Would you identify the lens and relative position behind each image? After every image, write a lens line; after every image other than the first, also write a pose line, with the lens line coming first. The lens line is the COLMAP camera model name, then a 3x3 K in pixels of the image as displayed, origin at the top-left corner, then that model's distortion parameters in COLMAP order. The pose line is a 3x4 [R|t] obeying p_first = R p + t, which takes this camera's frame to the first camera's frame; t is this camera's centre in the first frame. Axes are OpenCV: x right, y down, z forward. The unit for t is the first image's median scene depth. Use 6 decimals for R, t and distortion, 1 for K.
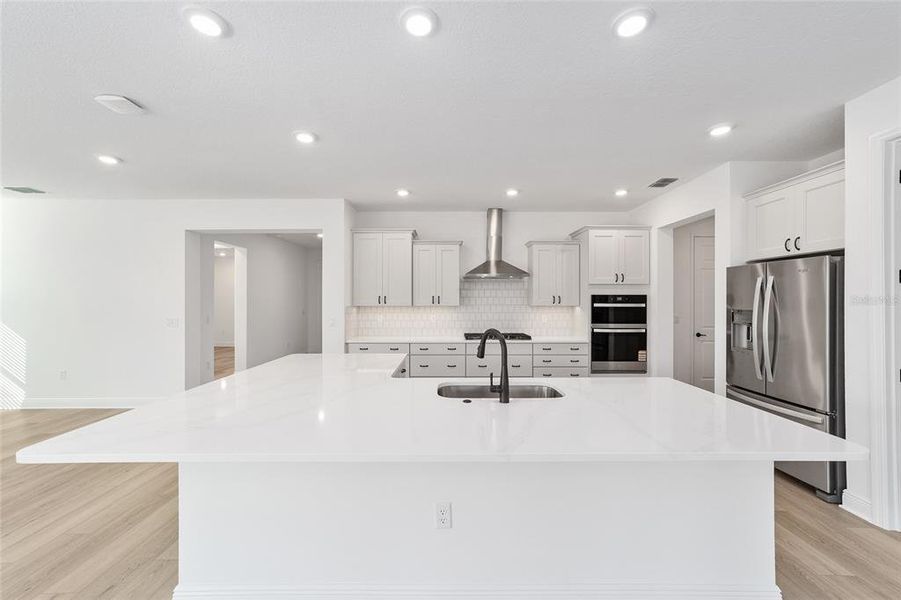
lens RADIAL K [[338.9, 0, 450.5], [0, 338.9, 300.0], [0, 0, 1]] dist [-0.001347, 0.000132]
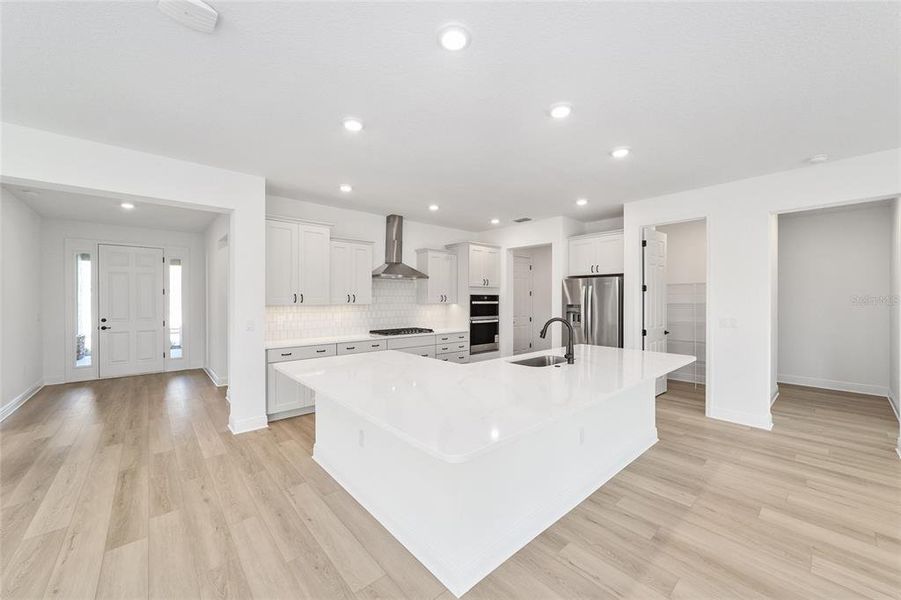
lens RADIAL K [[344.3, 0, 446.3], [0, 344.3, 302.5], [0, 0, 1]] dist [-0.000737, 0.000109]
pose [[0.762504, -0.005534, 0.646960, -0.510528], [-0.001319, 0.999948, 0.010109, 0.001519], [-0.646982, -0.008561, 0.762457, 0.050749]]
